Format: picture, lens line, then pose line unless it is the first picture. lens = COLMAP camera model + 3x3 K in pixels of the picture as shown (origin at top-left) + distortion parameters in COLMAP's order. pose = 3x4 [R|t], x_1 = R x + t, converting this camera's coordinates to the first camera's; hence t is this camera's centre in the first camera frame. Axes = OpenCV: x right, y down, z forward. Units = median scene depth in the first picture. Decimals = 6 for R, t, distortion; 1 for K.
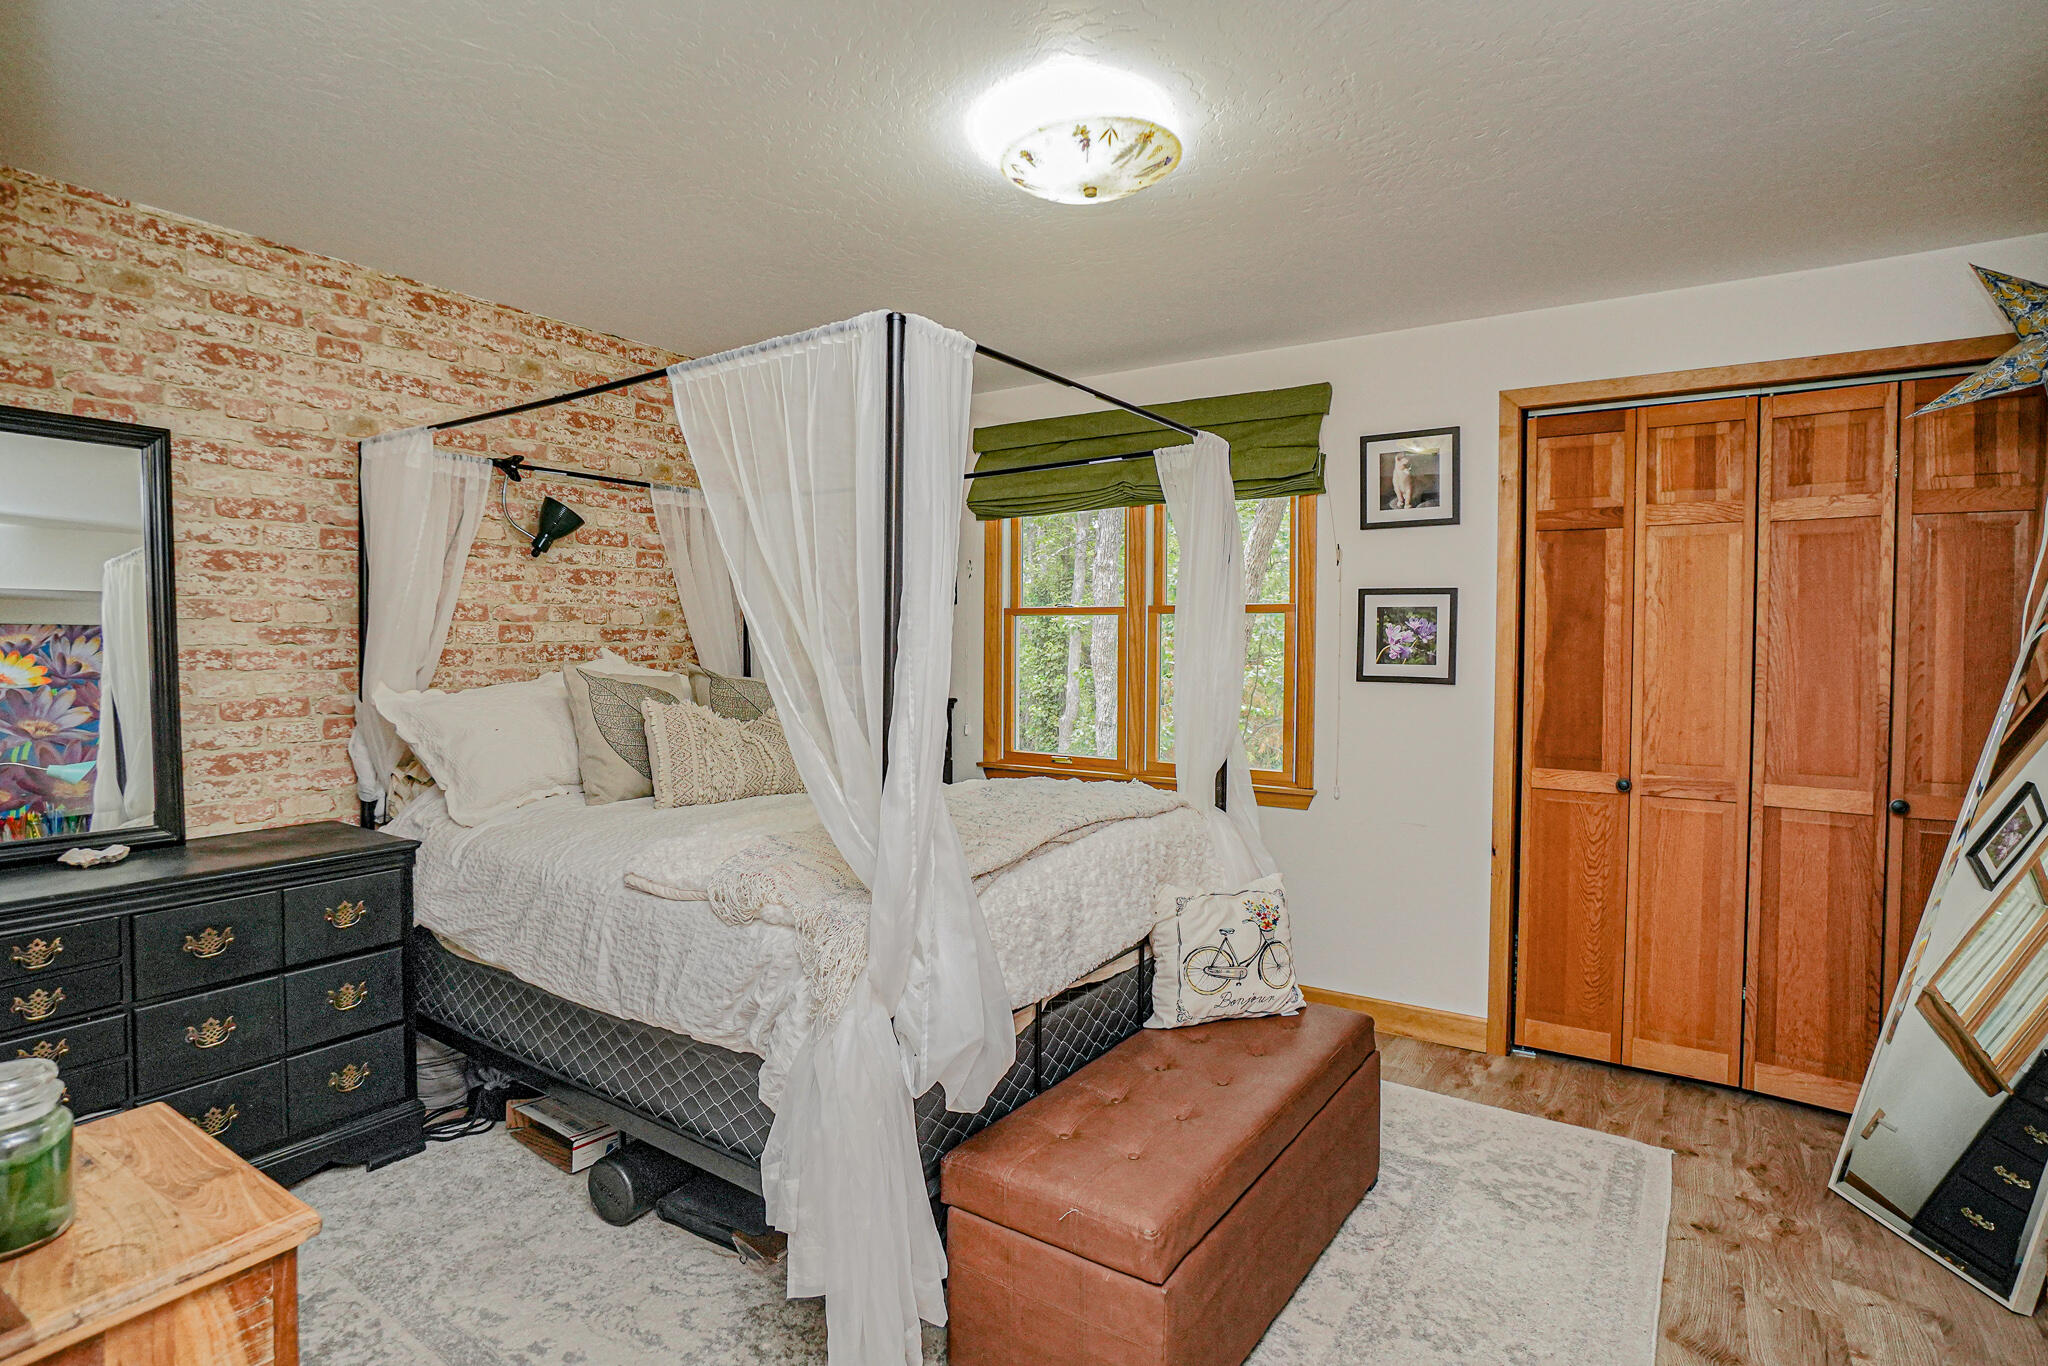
lens RADIAL K [[1117.0, 0, 1024.0], [0, 1117.0, 683.0], [0, 0, 1]] dist [-0.067785, 0.036888]
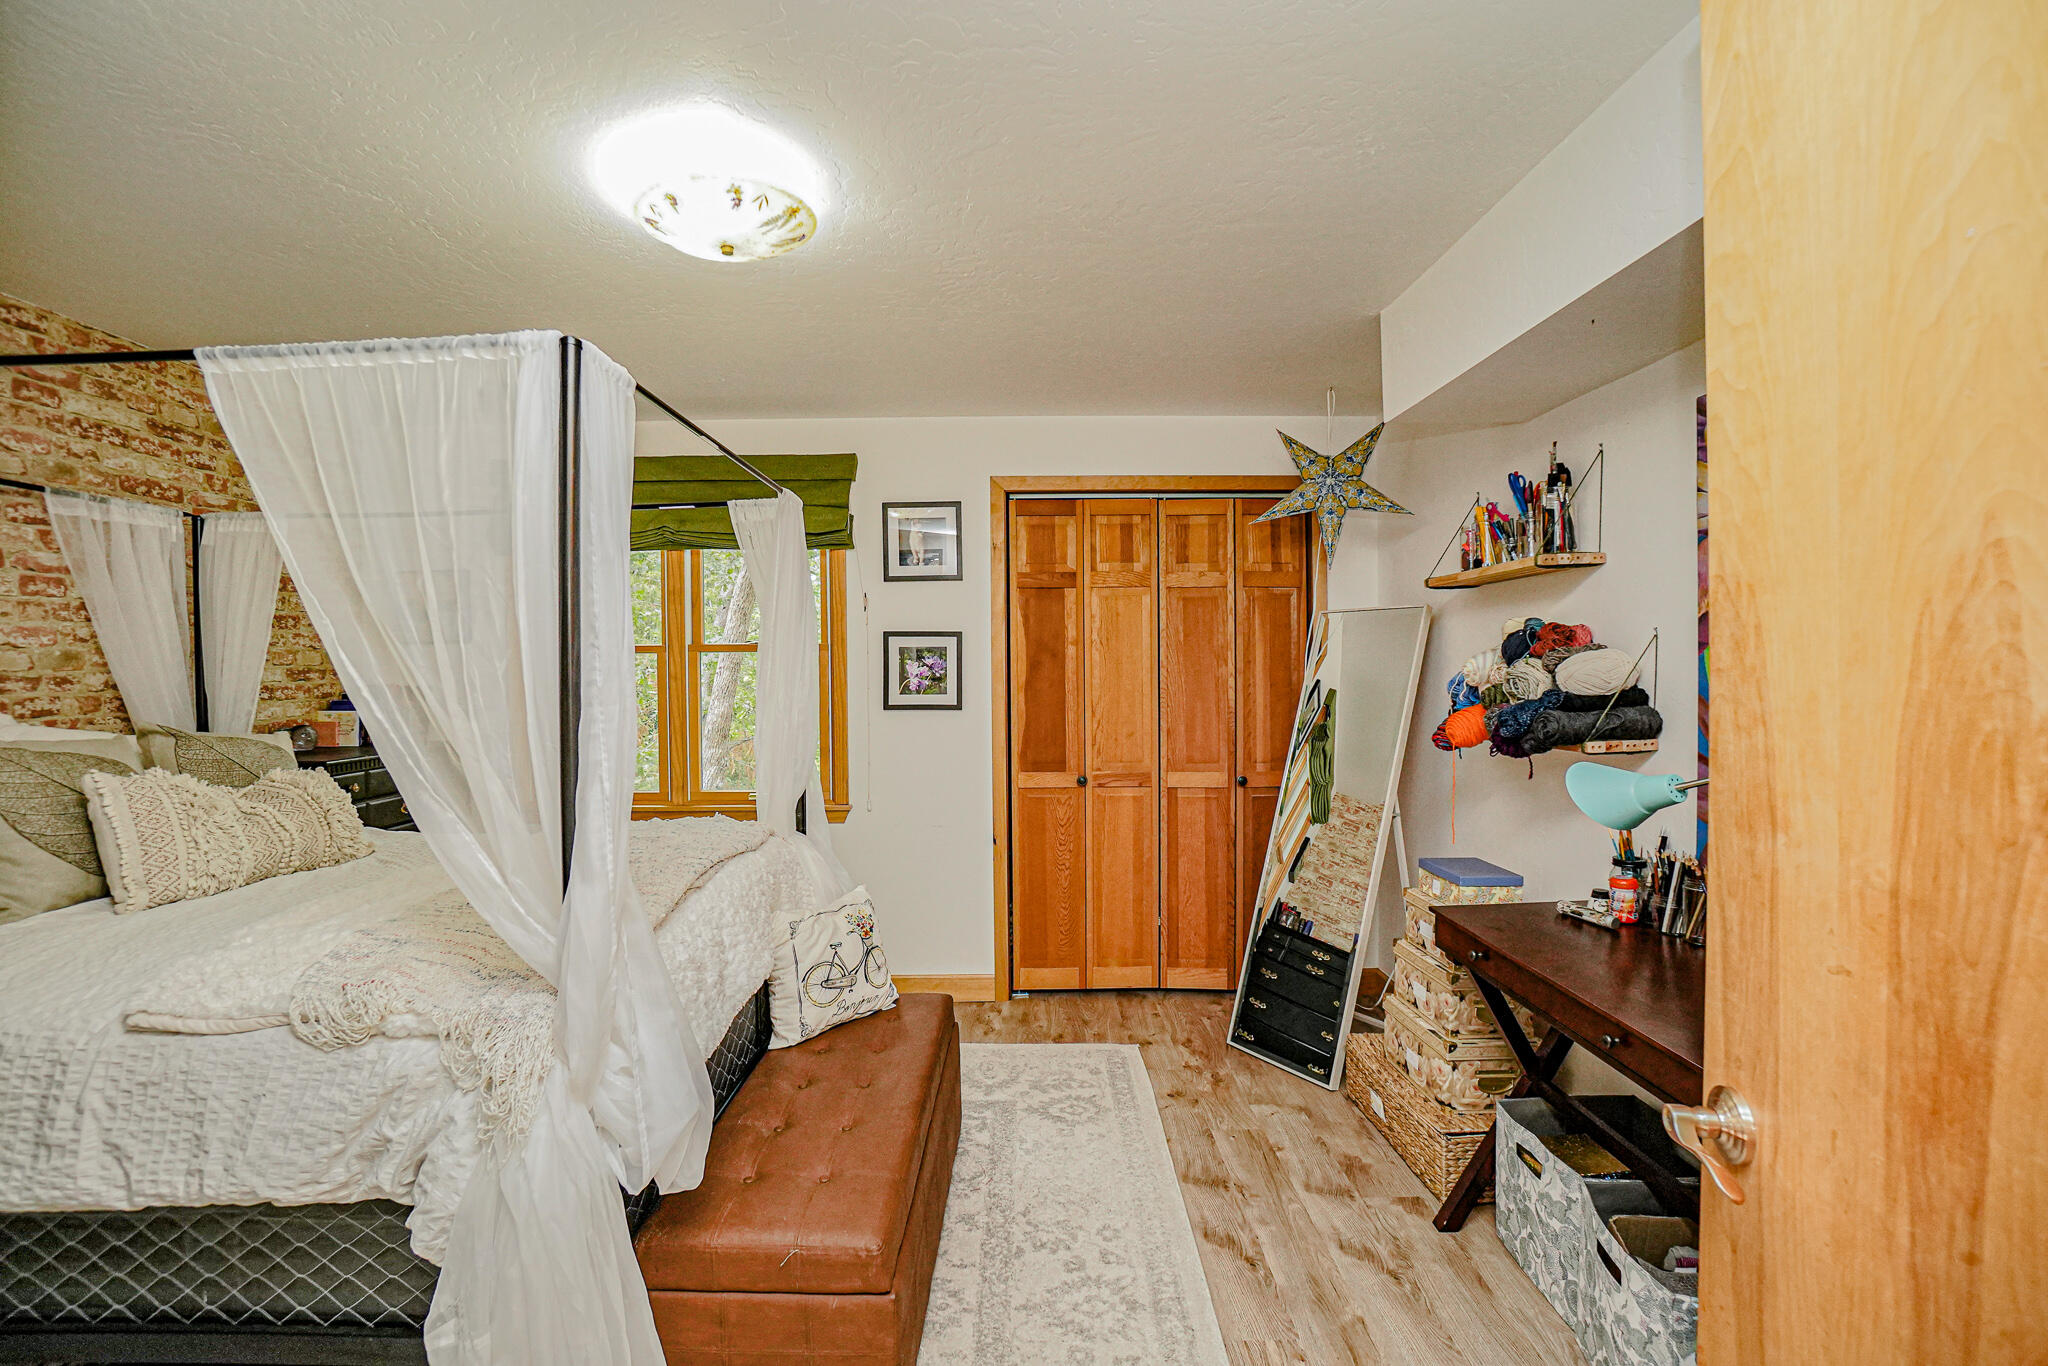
lens RADIAL K [[931.0, 0, 1024.0], [0, 931.0, 683.0], [0, 0, 1]] dist [-0.076158, 0.025699]
pose [[0.807491, -0.023450, 0.589414, -0.189956], [0.030530, 0.999532, -0.002059, -0.027682], [-0.589090, 0.019658, 0.807829, 0.137291]]
